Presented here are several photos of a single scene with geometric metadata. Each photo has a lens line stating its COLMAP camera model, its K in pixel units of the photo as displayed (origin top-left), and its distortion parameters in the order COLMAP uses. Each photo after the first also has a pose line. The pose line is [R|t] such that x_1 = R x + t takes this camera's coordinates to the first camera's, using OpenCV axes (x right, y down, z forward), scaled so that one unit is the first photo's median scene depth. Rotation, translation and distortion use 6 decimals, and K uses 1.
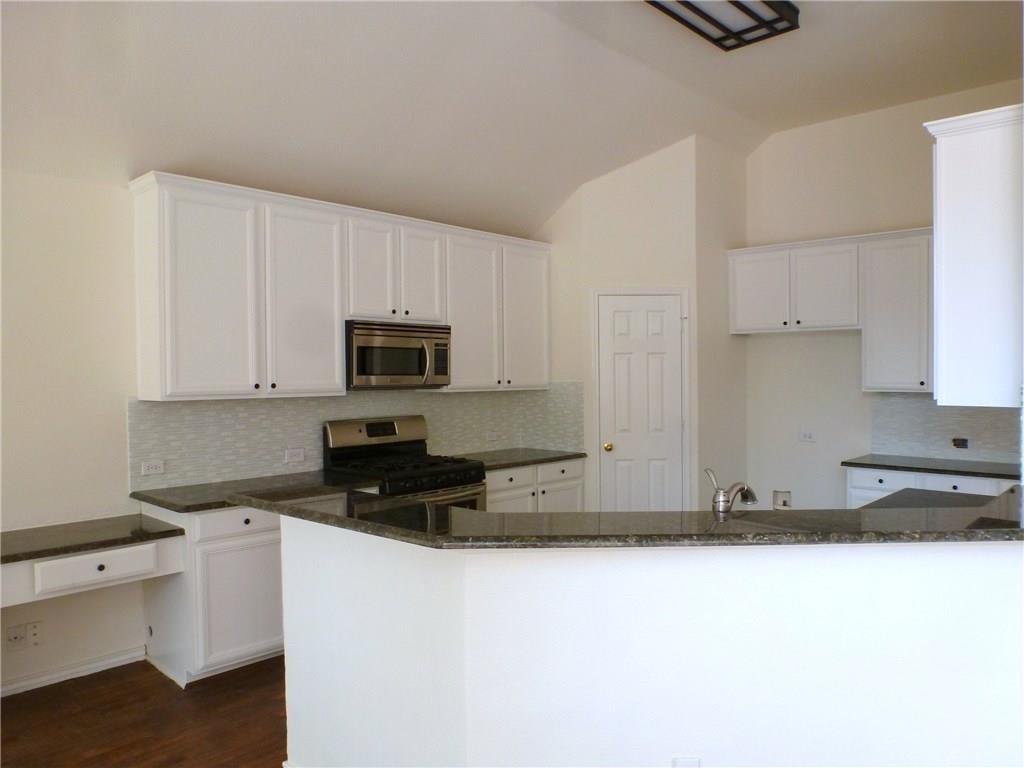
lens RADIAL K [[731.7, 0, 514.4], [0, 731.7, 388.8], [0, 0, 1]] dist [-0.041425, -0.001349]
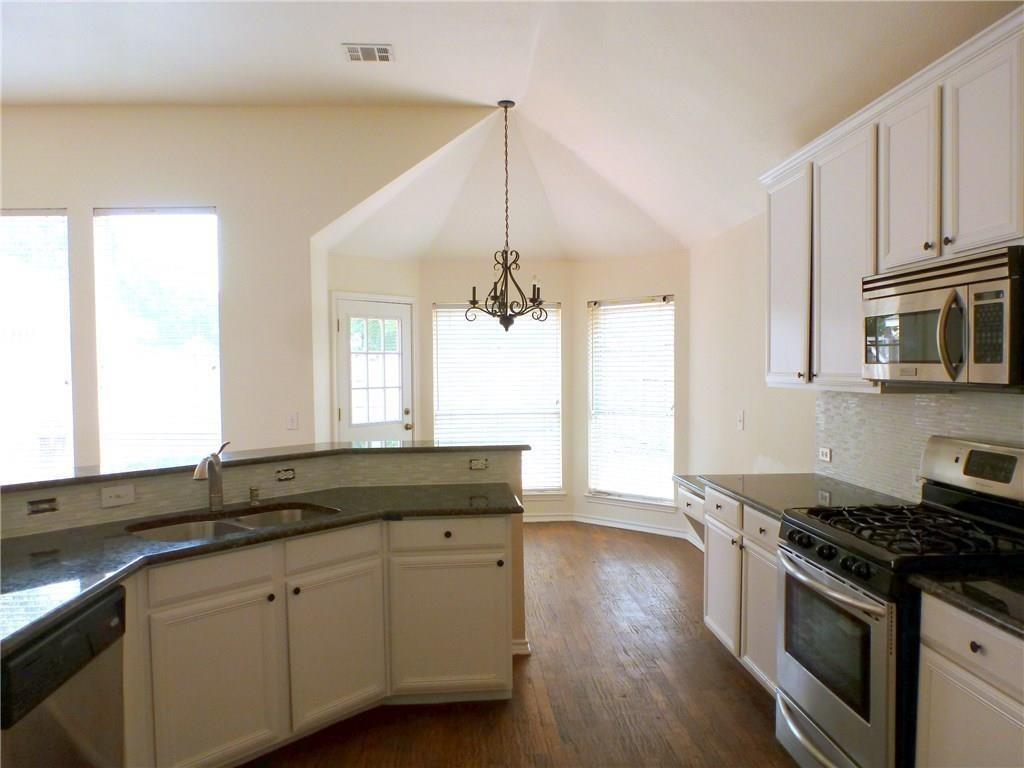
lens RADIAL K [[731.7, 0, 514.4], [0, 731.7, 388.8], [0, 0, 1]] dist [-0.041425, -0.001349]
pose [[-0.685233, 0.033109, -0.727571, 0.432471], [-0.007821, 0.998574, 0.052807, -0.025188], [0.728282, 0.041875, -0.683997, 1.123691]]
